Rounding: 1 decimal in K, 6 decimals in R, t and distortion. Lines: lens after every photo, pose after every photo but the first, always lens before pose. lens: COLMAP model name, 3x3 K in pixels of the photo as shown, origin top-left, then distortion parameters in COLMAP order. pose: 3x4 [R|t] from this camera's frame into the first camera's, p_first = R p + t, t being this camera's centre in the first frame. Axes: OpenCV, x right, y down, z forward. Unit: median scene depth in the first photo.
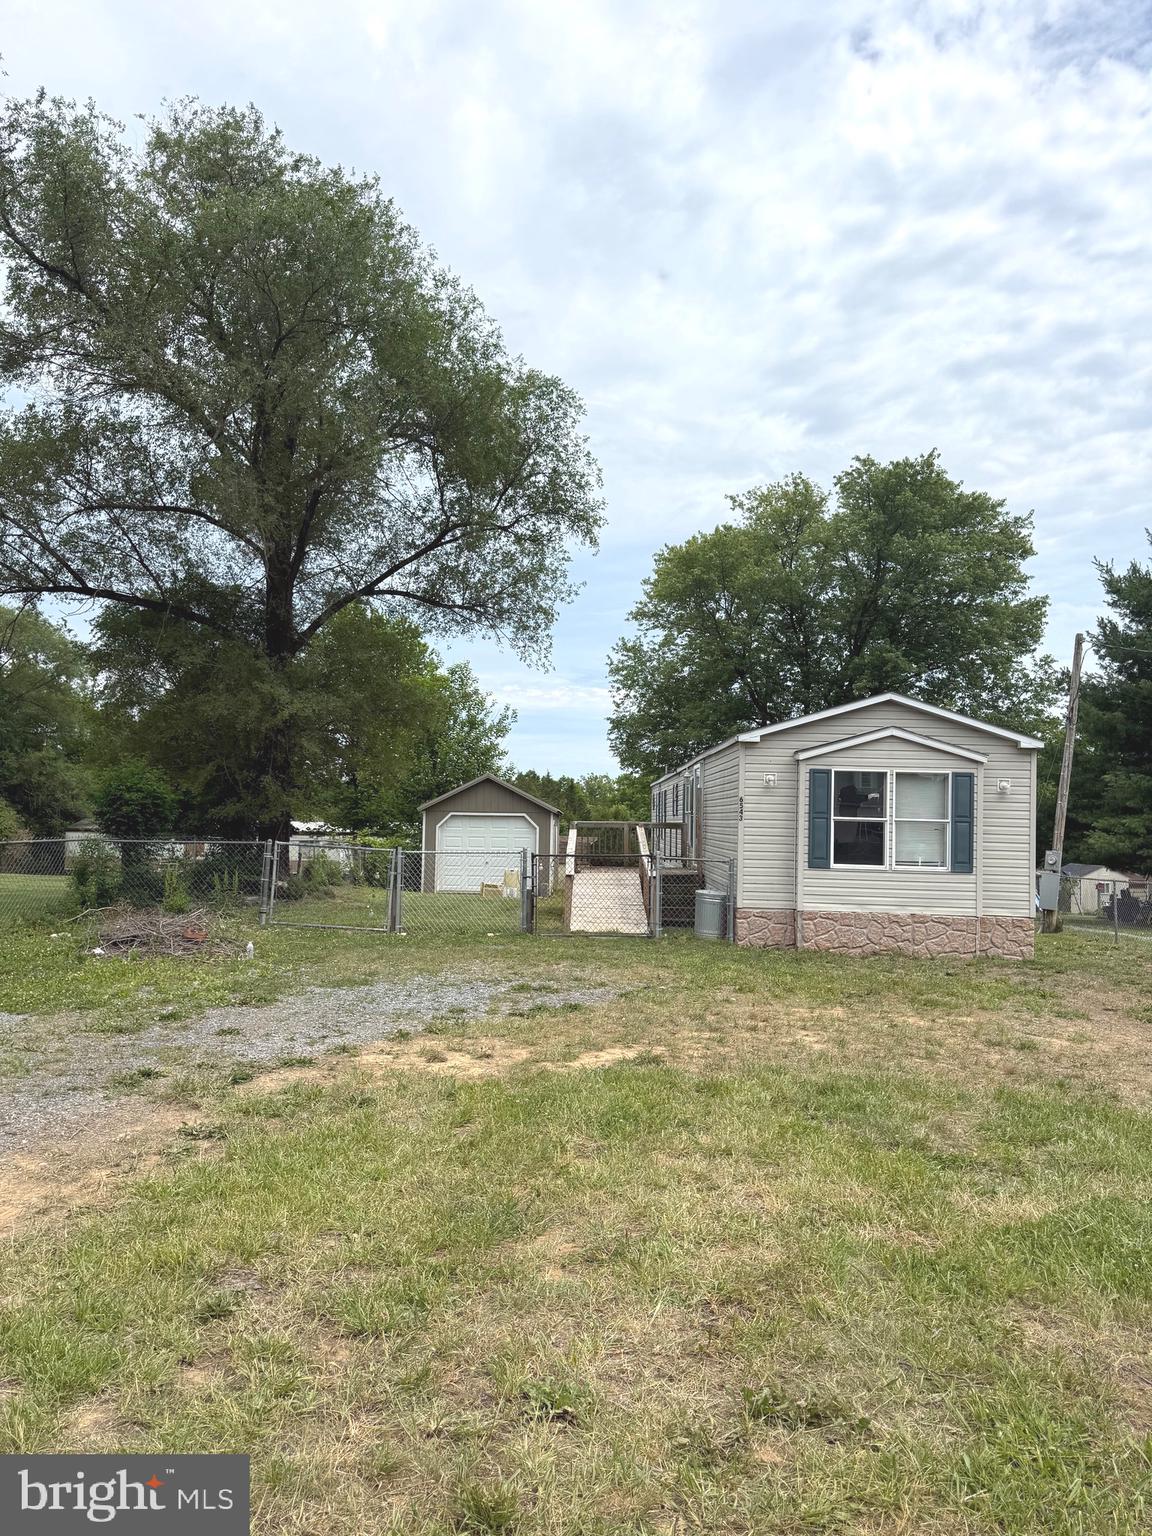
lens RADIAL K [[1082.6, 0, 576.0], [0, 1082.6, 768.0], [0, 0, 1]] dist [0.185383, -0.386113]
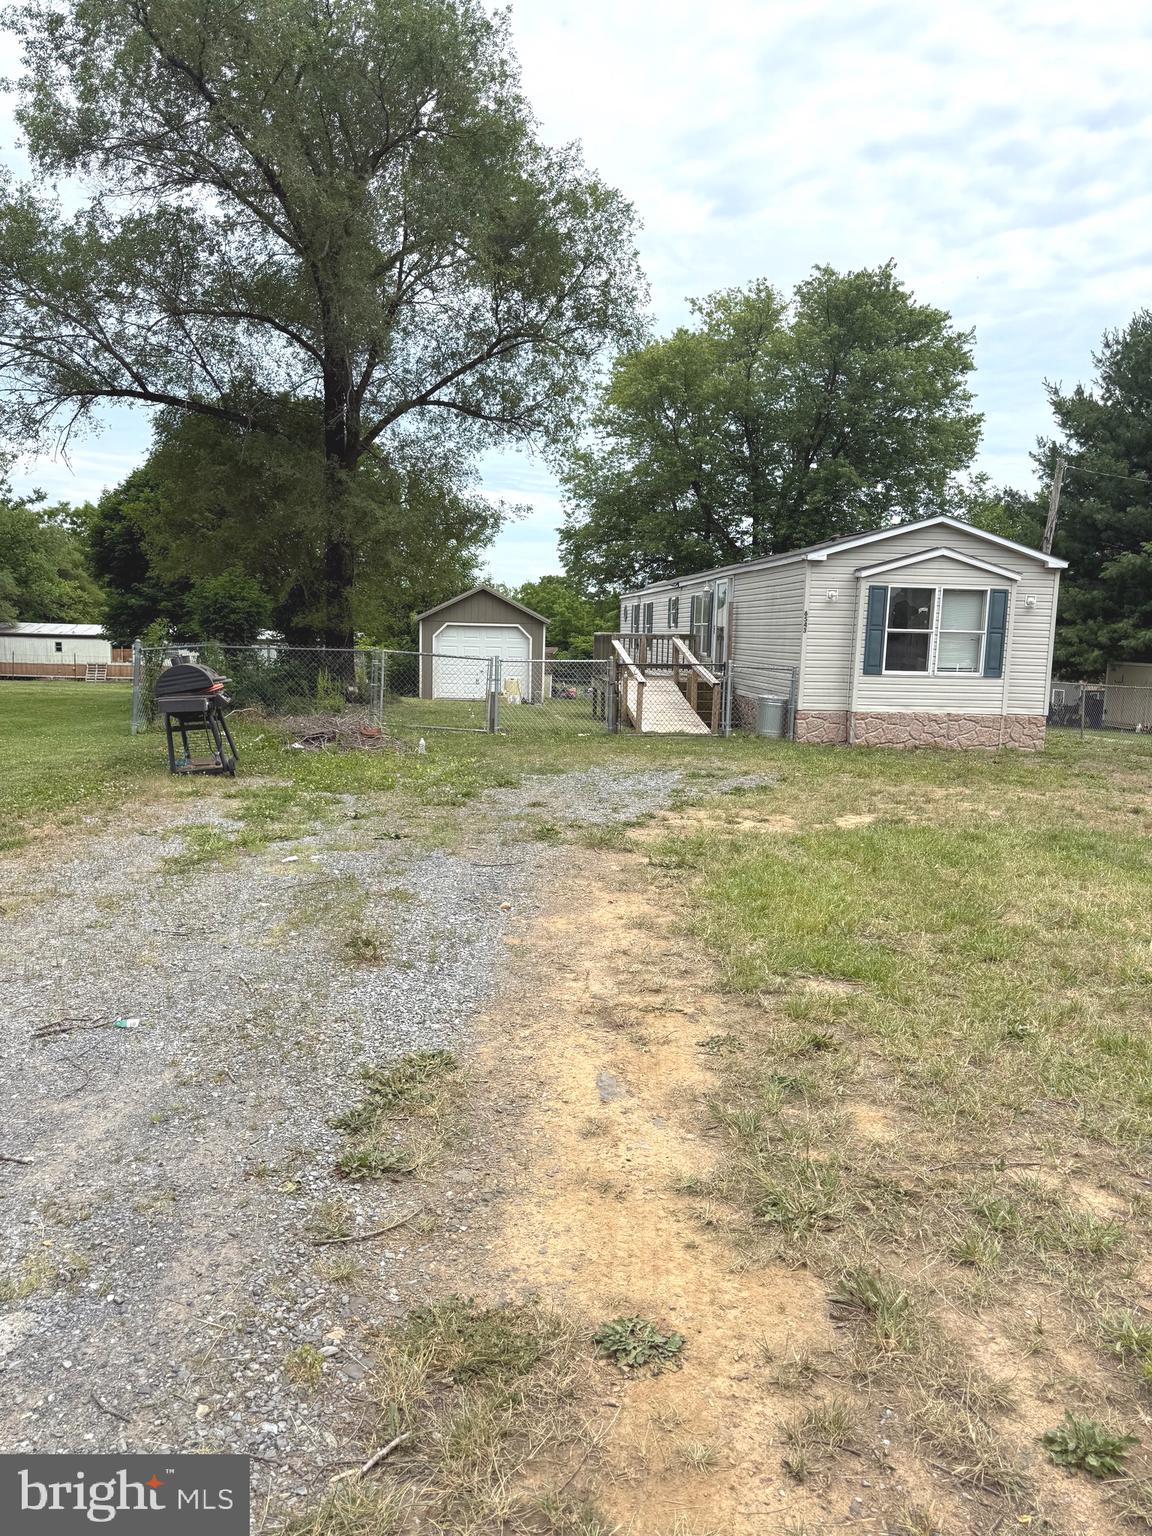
lens RADIAL K [[1091.2, 0, 573.9], [0, 1091.2, 749.5], [0, 0, 1]] dist [0.186749, -0.399429]
pose [[0.993671, -0.006907, 0.112118, -0.174107], [-0.010720, 0.987722, 0.155856, -0.005432], [-0.111818, -0.156071, 0.981396, -0.081839]]
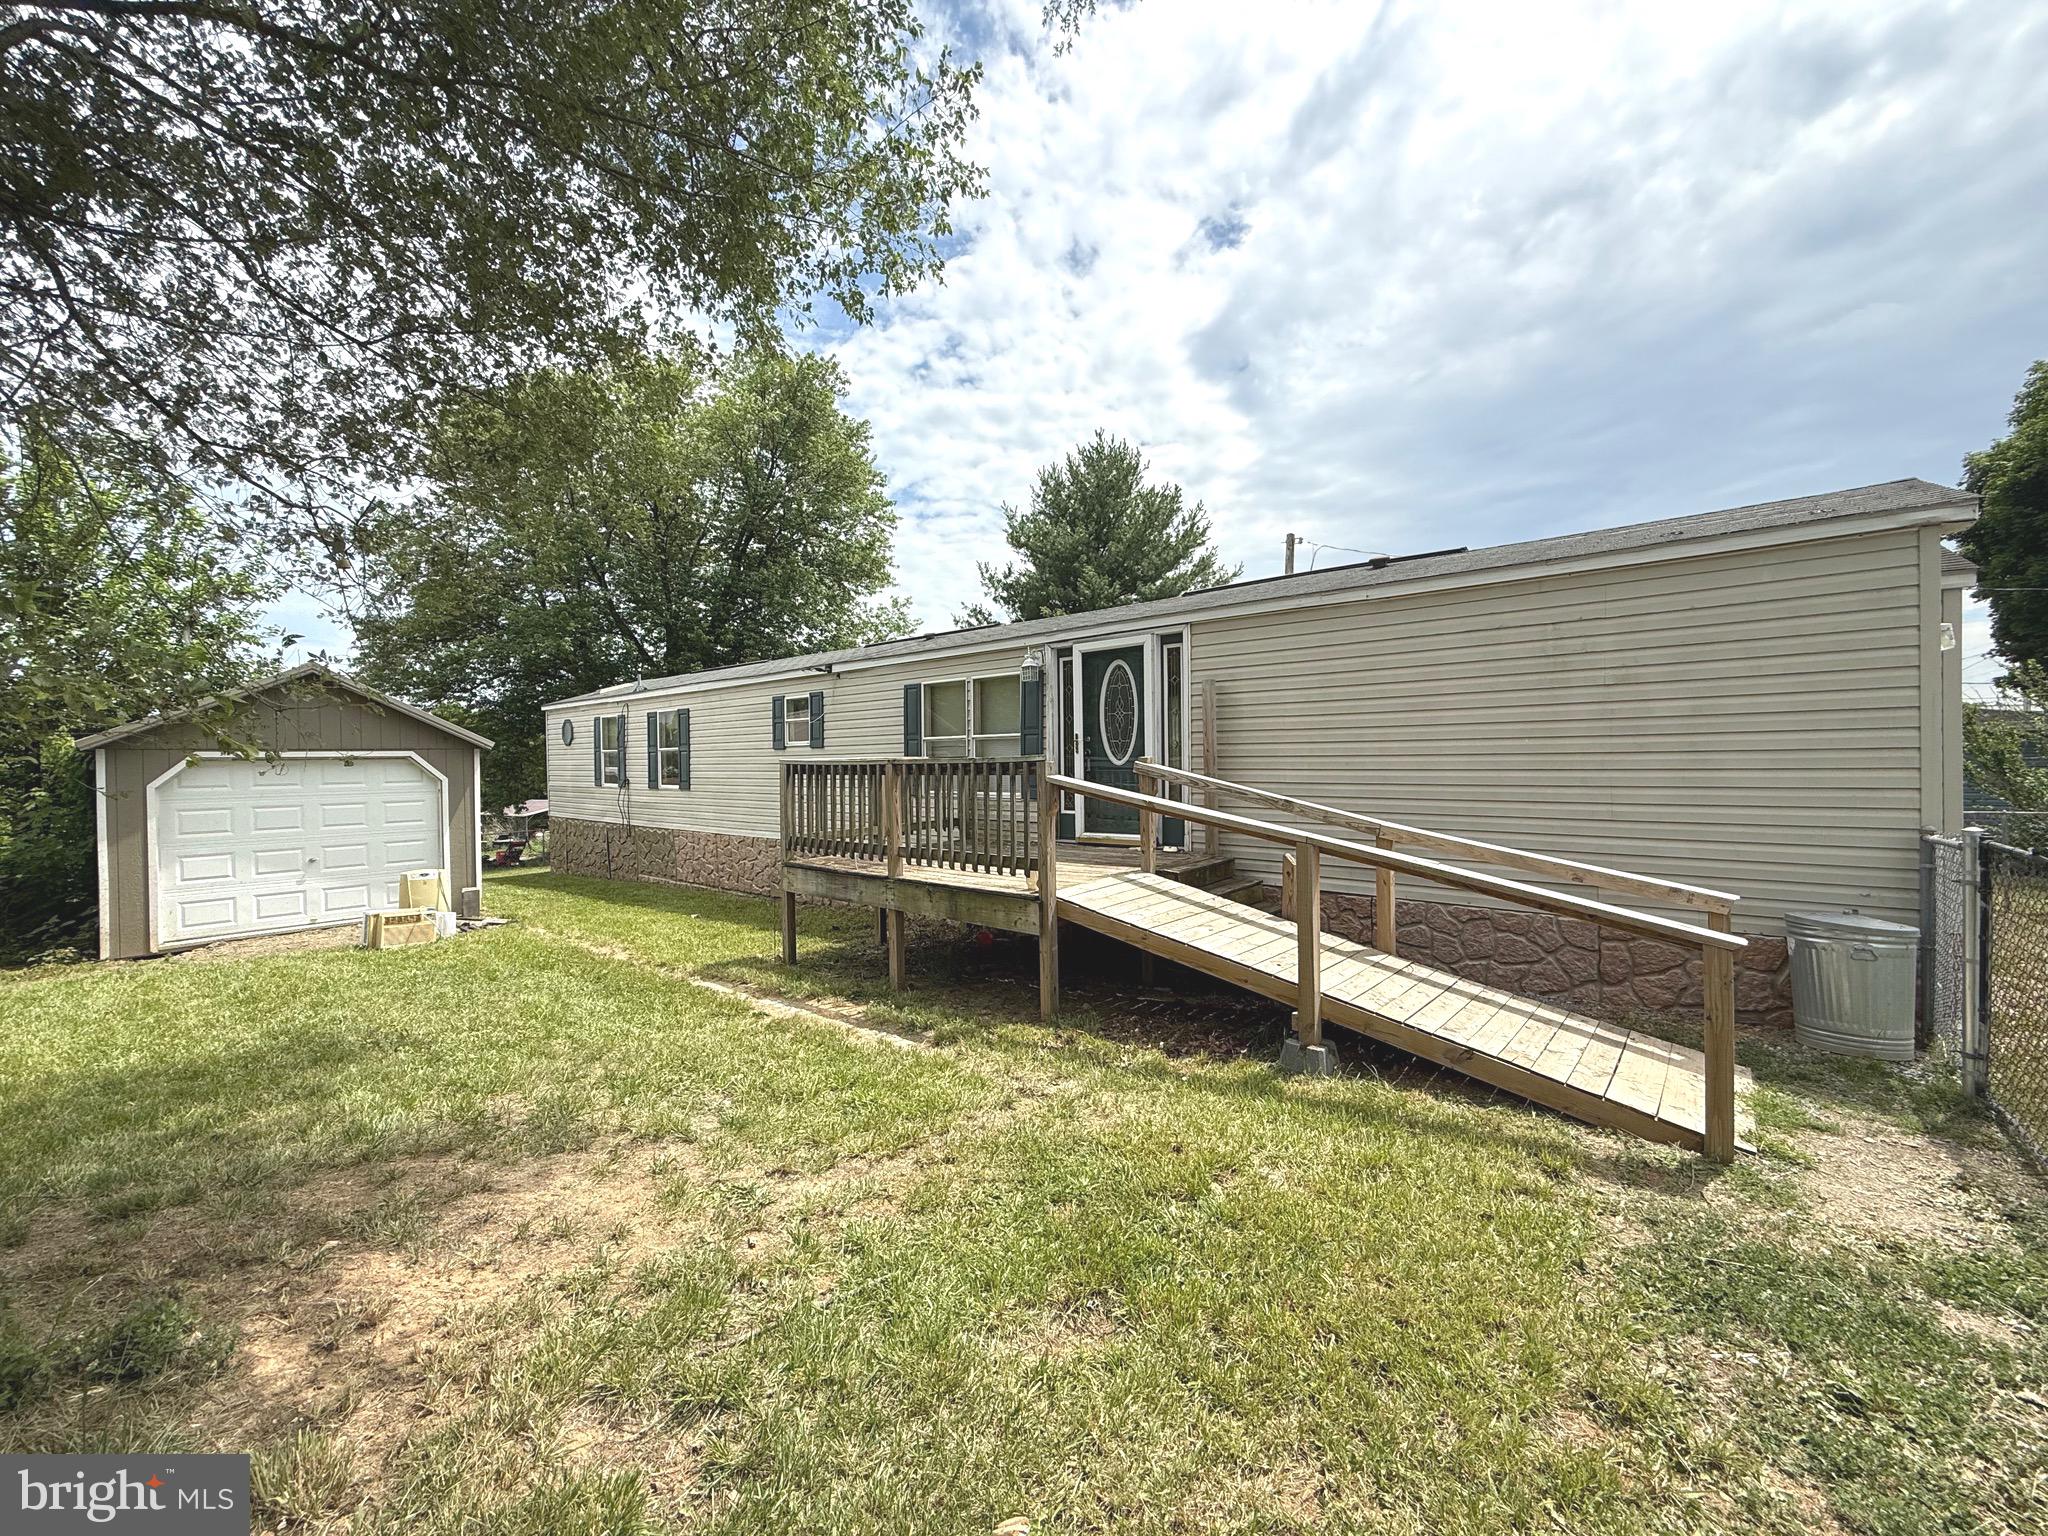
lens RADIAL K [[815.9, 0, 1024.0], [0, 815.9, 768.0], [0, 0, 1]] dist [0.000795, 0.000069]
pose [[0.633817, -0.036236, 0.772634, -0.246240], [-0.009785, 0.998446, 0.054854, 0.041742], [-0.773422, -0.042327, 0.632477, 0.860405]]
